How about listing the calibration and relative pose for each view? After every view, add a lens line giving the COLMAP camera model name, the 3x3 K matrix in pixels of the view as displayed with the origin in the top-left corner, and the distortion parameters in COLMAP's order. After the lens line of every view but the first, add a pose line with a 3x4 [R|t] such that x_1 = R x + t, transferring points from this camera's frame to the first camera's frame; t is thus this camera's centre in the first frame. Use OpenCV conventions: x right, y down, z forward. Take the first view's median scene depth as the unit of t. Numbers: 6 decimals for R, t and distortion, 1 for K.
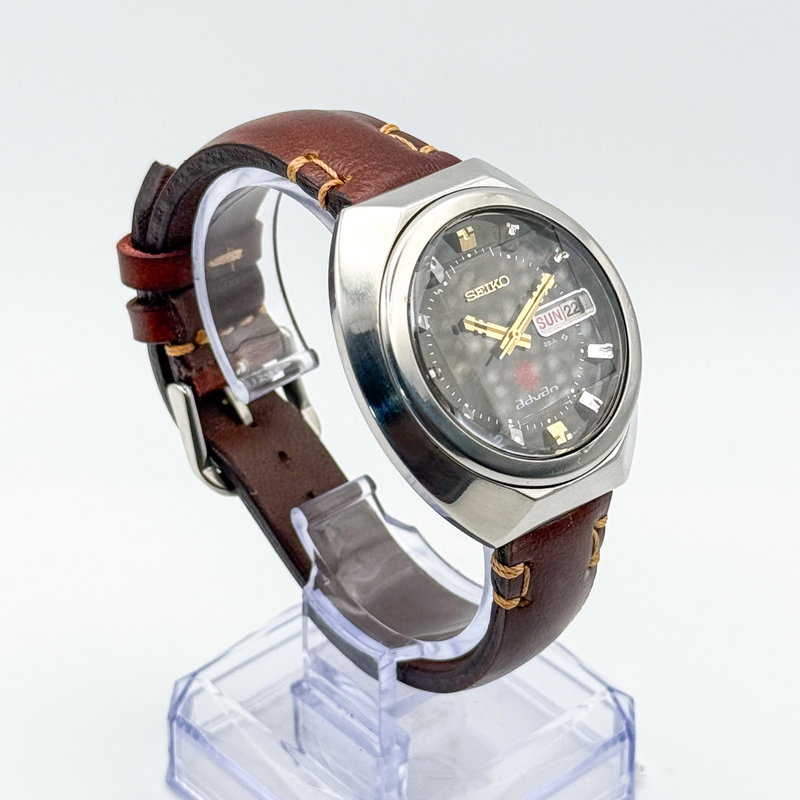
lens RADIAL K [[2494.4, 0, 400.0], [0, 2494.4, 400.0], [0, 0, 1]] dist [0.041469, -0.395860]
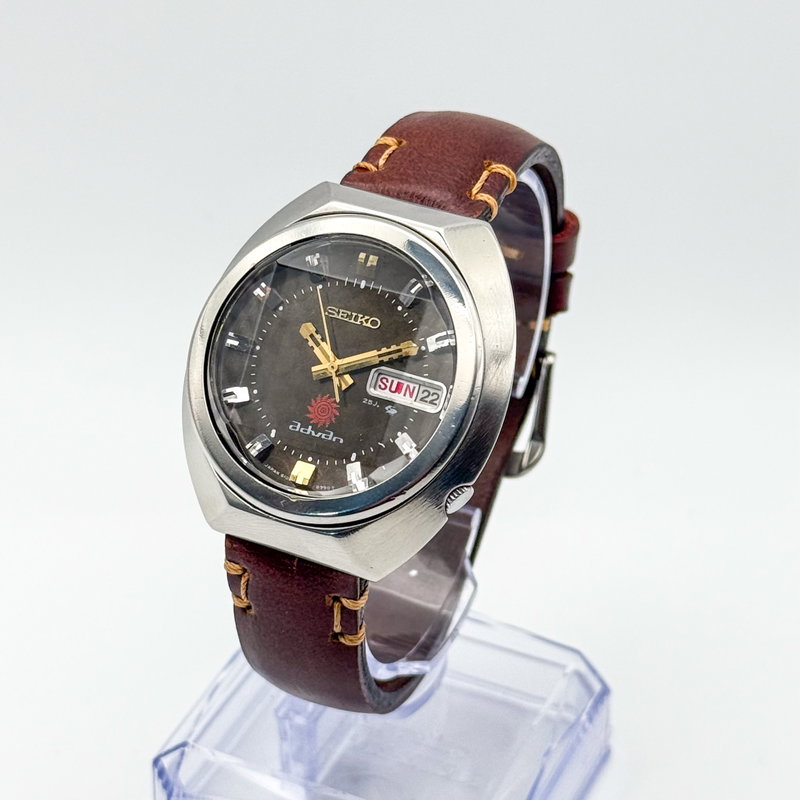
lens RADIAL K [[2494.4, 0, 400.0], [0, 2494.4, 400.0], [0, 0, 1]] dist [0.041469, -0.395860]
pose [[0.394051, 0.510614, -0.764197, 0.802988], [-0.514222, 0.811639, 0.277159, -0.297496], [0.761773, 0.283752, 0.582397, 0.443523]]
